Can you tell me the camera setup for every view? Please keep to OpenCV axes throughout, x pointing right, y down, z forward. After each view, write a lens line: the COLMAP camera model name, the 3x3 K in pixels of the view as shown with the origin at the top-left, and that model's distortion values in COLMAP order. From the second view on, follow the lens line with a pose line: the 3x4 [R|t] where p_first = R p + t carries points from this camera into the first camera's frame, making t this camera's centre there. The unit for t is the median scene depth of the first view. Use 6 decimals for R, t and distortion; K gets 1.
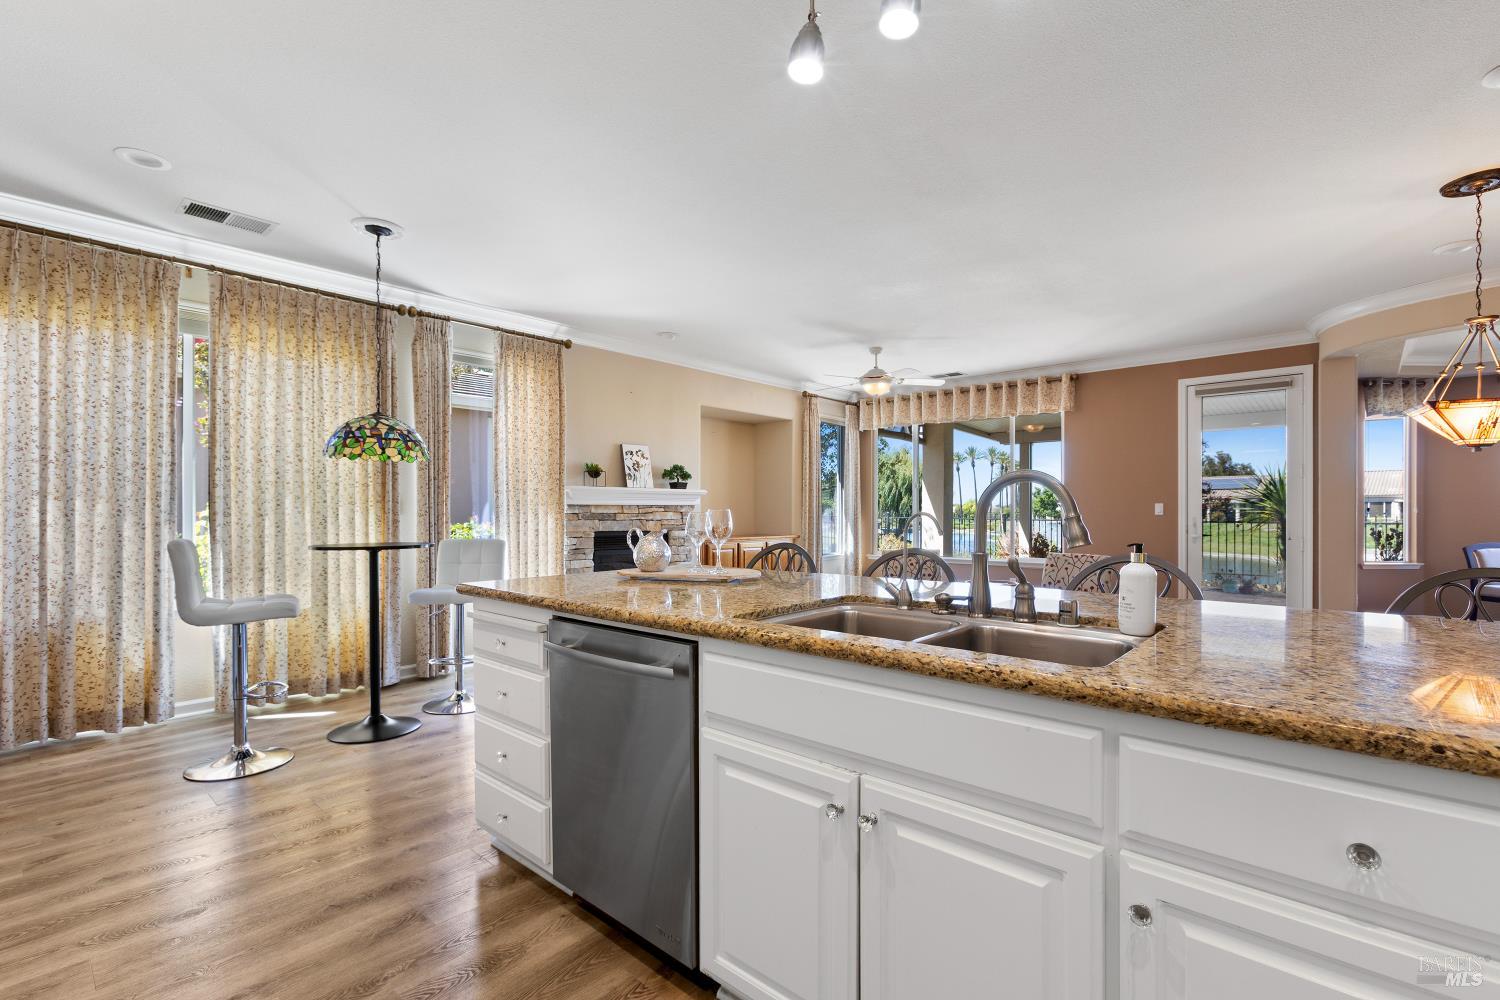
lens RADIAL K [[681.6, 0, 743.2], [0, 681.6, 508.2], [0, 0, 1]] dist [-0.014075, 0.007829]
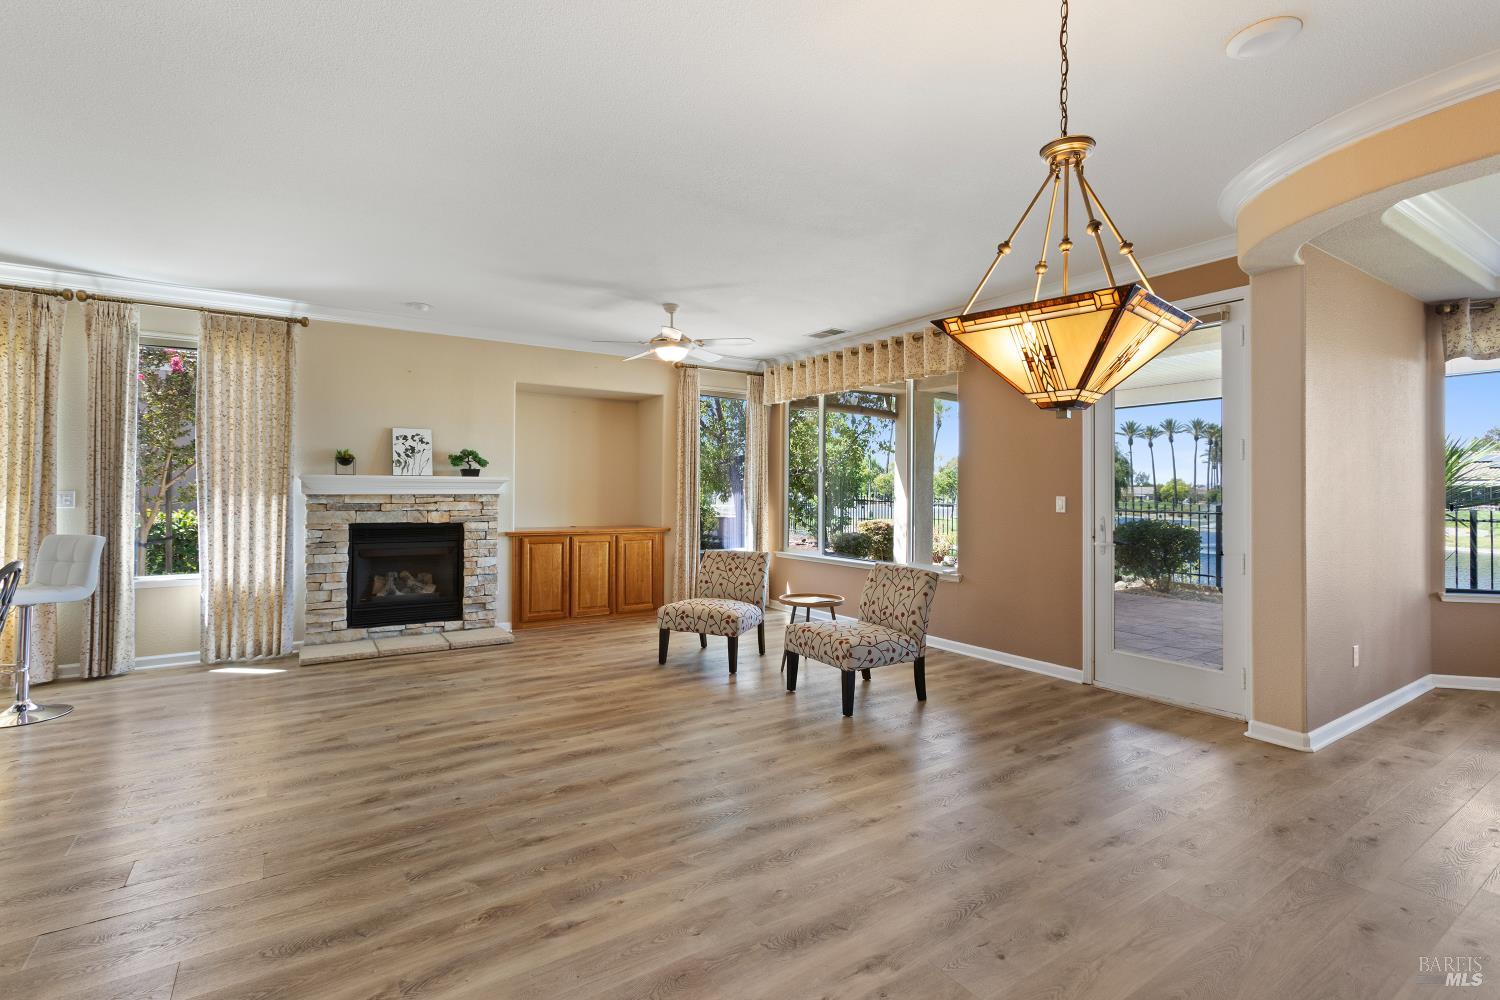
lens RADIAL K [[681.6, 0, 724.9], [0, 681.6, 488.0], [0, 0, 1]] dist [-0.014075, 0.007829]
pose [[0.964448, 0.004861, -0.264229, 0.484931], [-0.004493, 0.999988, 0.001994, -0.016959], [0.264236, -0.000736, 0.964458, 0.233265]]
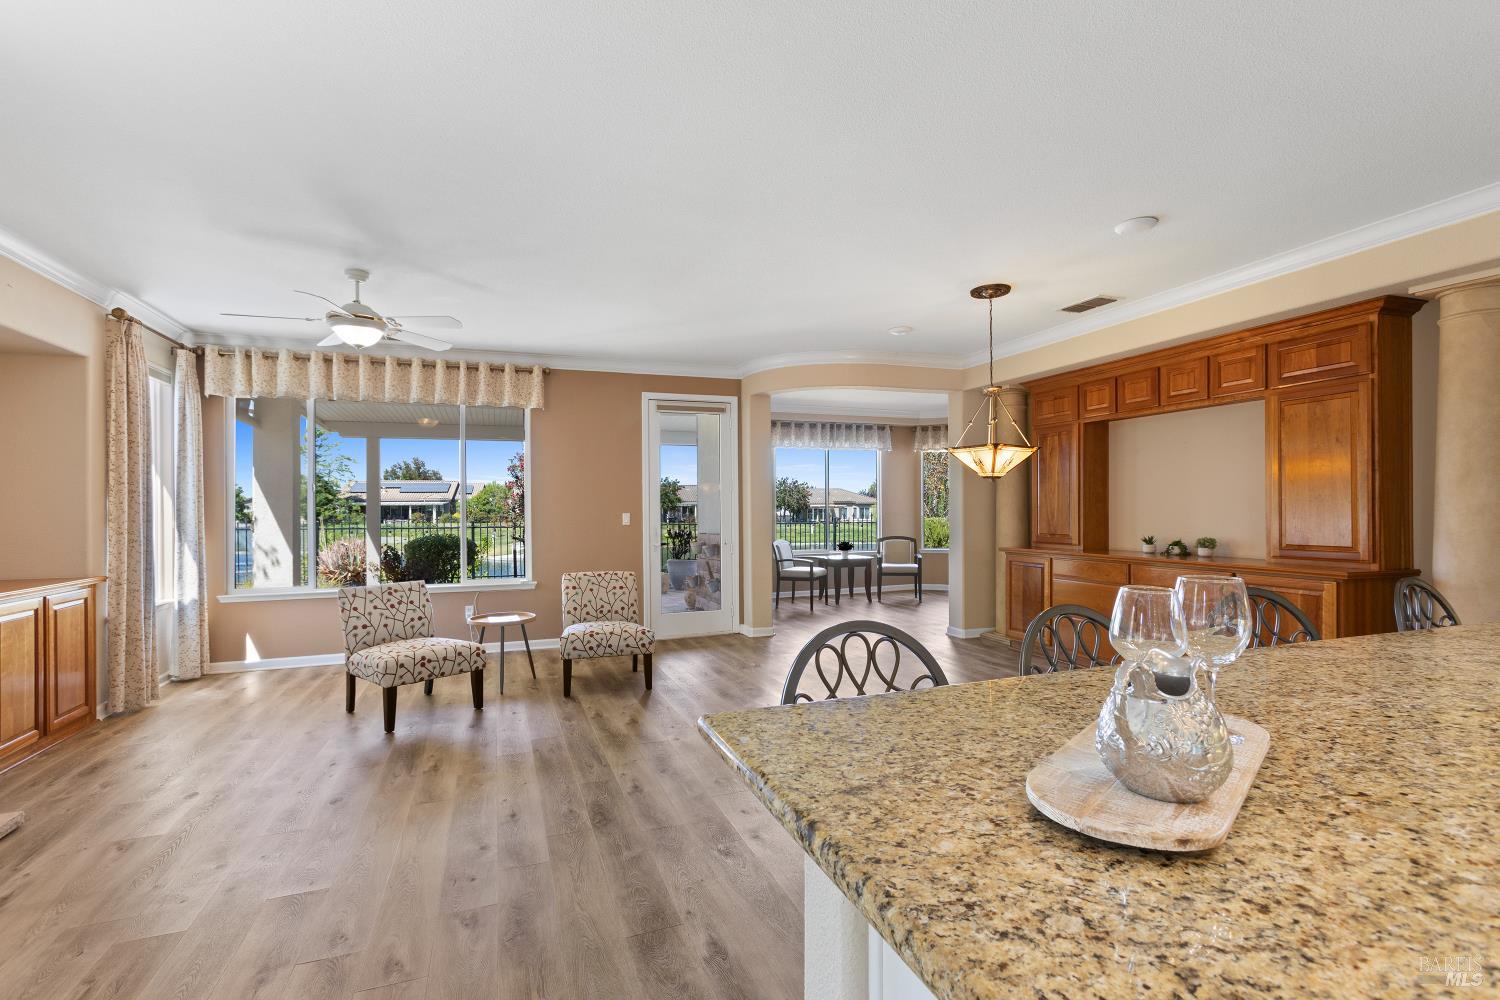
lens RADIAL K [[681.6, 0, 740.8], [0, 681.6, 503.7], [0, 0, 1]] dist [-0.014075, 0.007829]
pose [[0.459898, 0.004691, 0.887959, -0.207269], [0.002238, 0.999977, -0.006442, -0.015136], [-0.887969, 0.004950, 0.459877, 0.409497]]
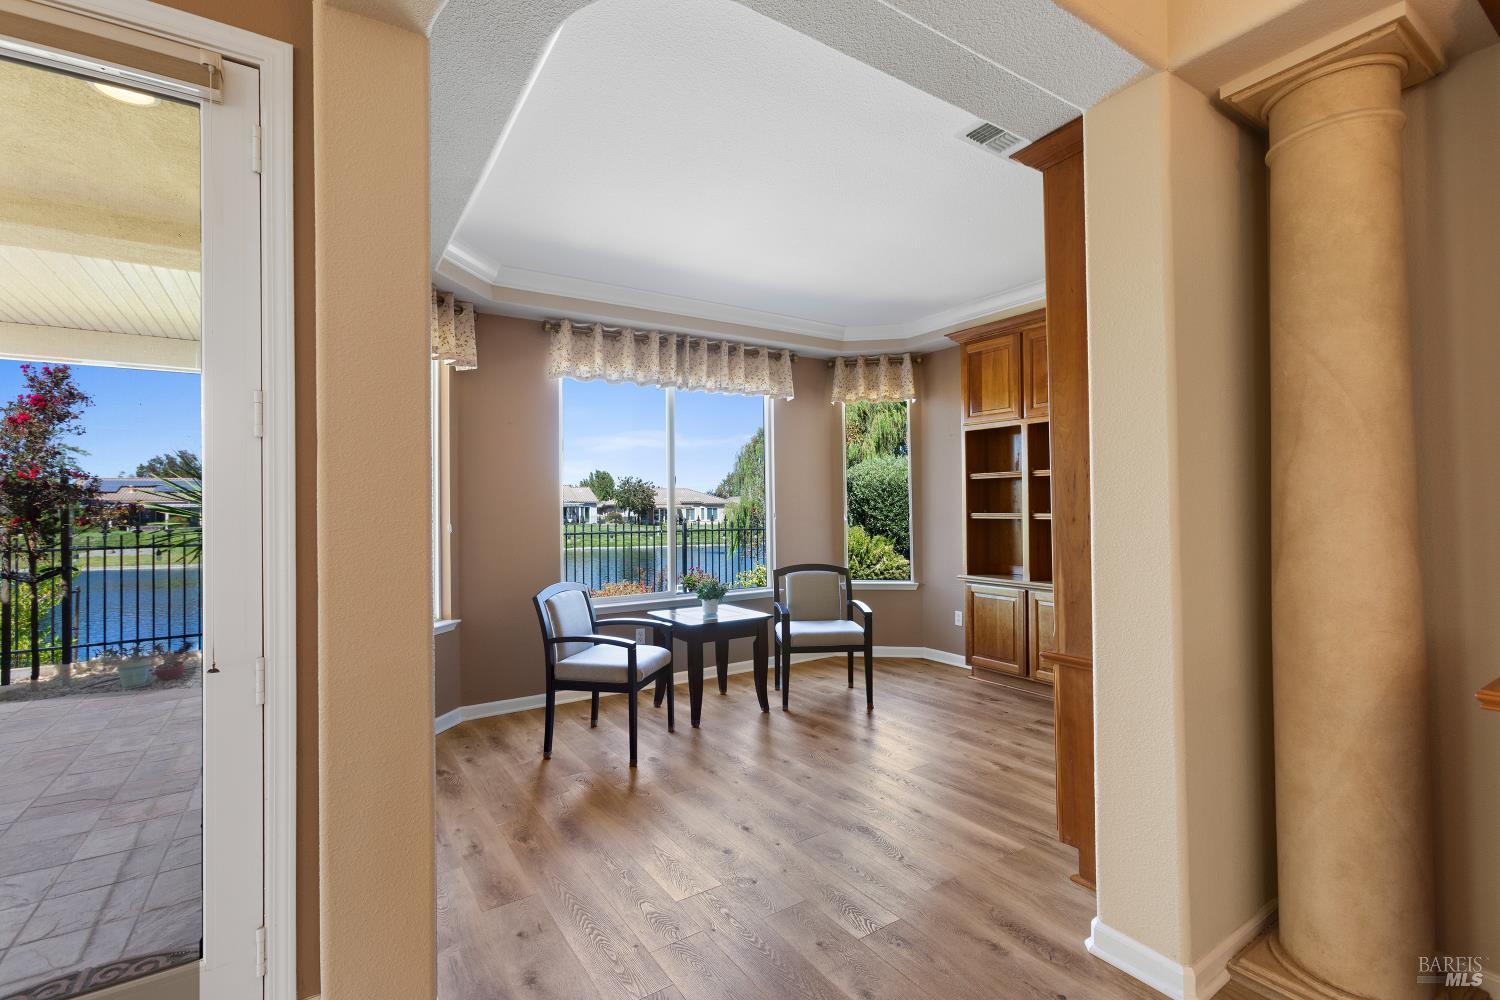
lens RADIAL K [[681.6, 0, 751.2], [0, 681.6, 499.9], [0, 0, 1]] dist [-0.014075, 0.007829]
pose [[0.236748, 0.009962, 0.971520, 0.566734], [0.006897, 0.999905, -0.011934, -0.015167], [-0.971547, 0.009526, 0.236657, 0.691001]]
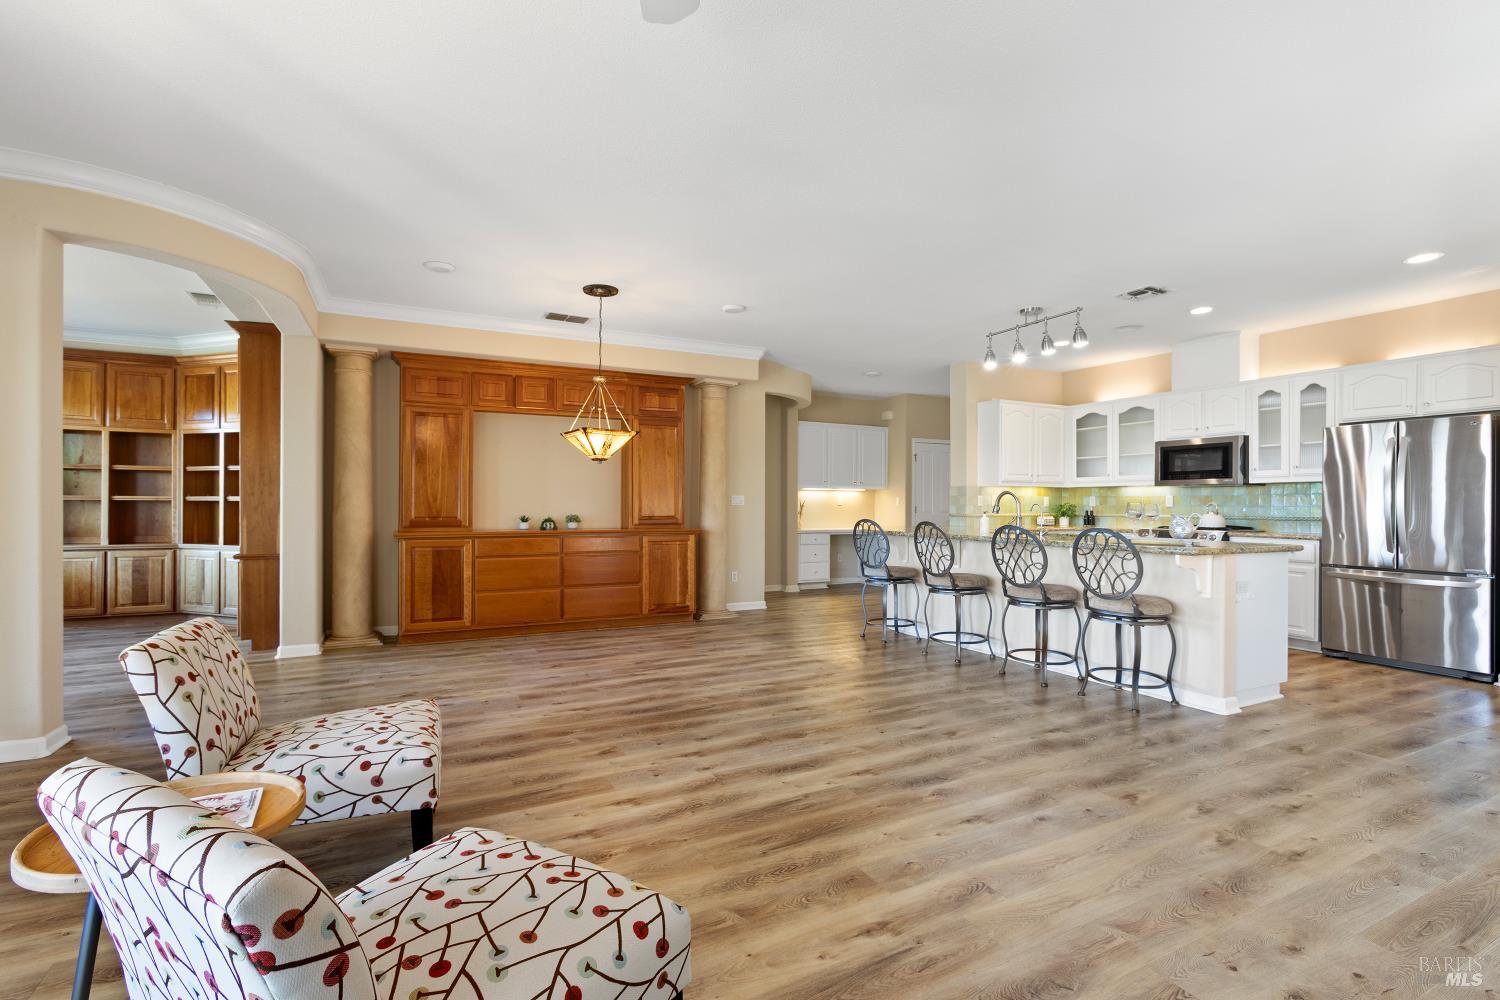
lens RADIAL K [[681.6, 0, 751.0], [0, 681.6, 498.7], [0, 0, 1]] dist [-0.014075, 0.007829]
pose [[-0.939347, 0.000109, 0.342968, 0.109597], [-0.003983, 0.999929, -0.011227, 0.006039], [-0.342944, -0.011912, -0.939280, 1.173375]]
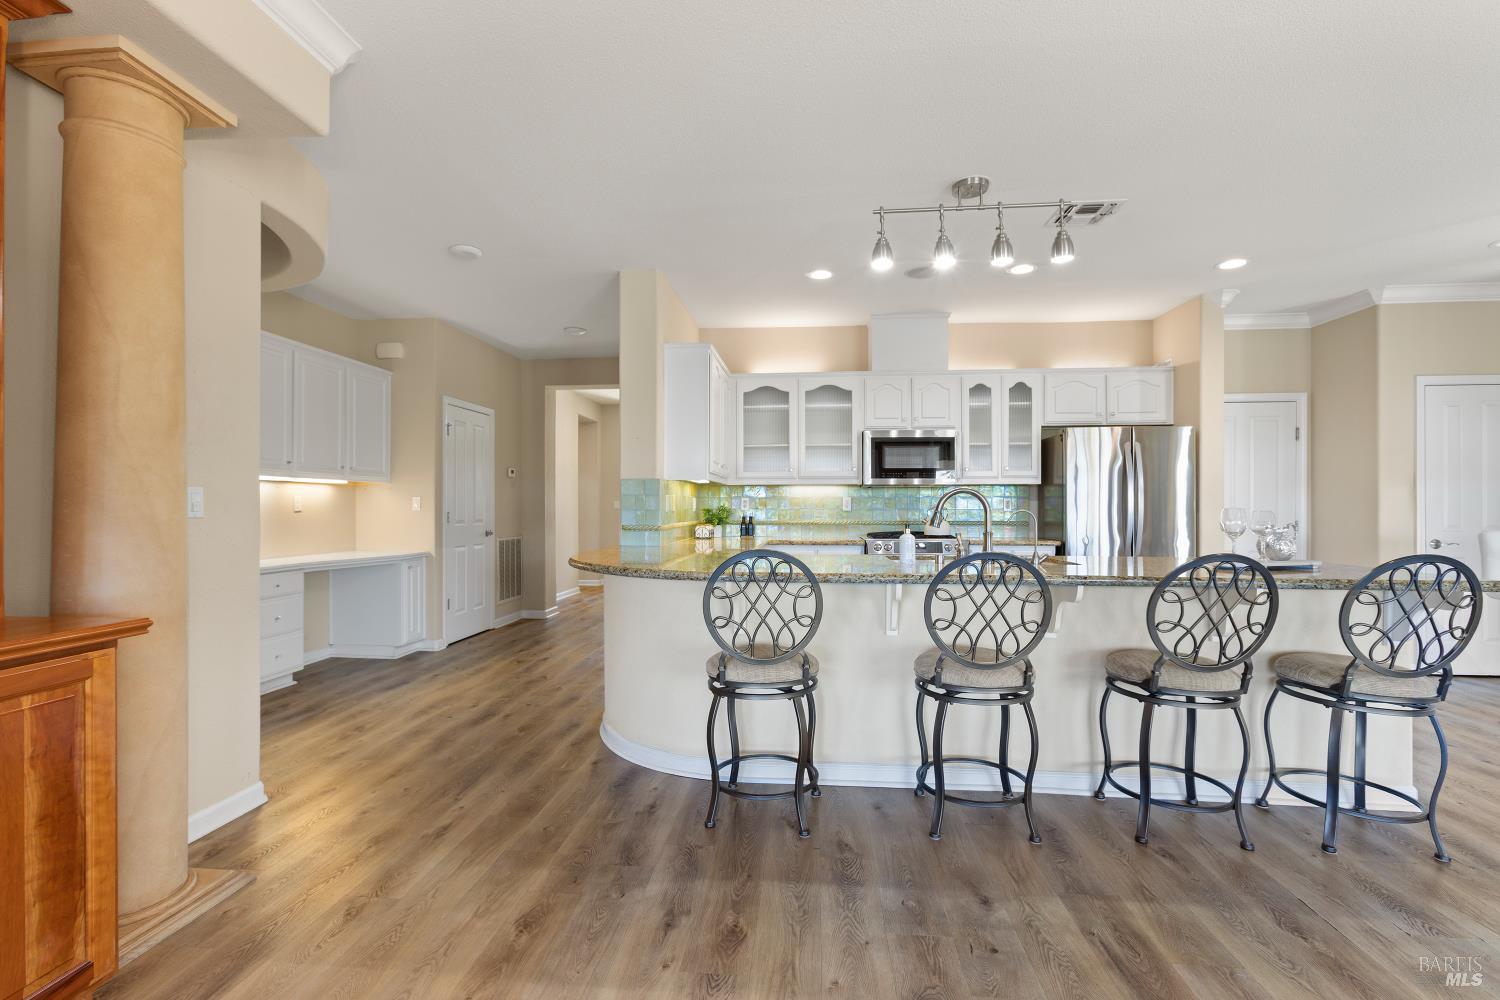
lens RADIAL K [[681.6, 0, 743.4], [0, 681.6, 506.6], [0, 0, 1]] dist [-0.014075, 0.007829]
pose [[-0.807783, 0.000473, -0.589480, 0.510805], [0.002781, 0.999992, -0.003009, 0.000414], [0.589474, -0.004069, -0.807777, 0.554123]]
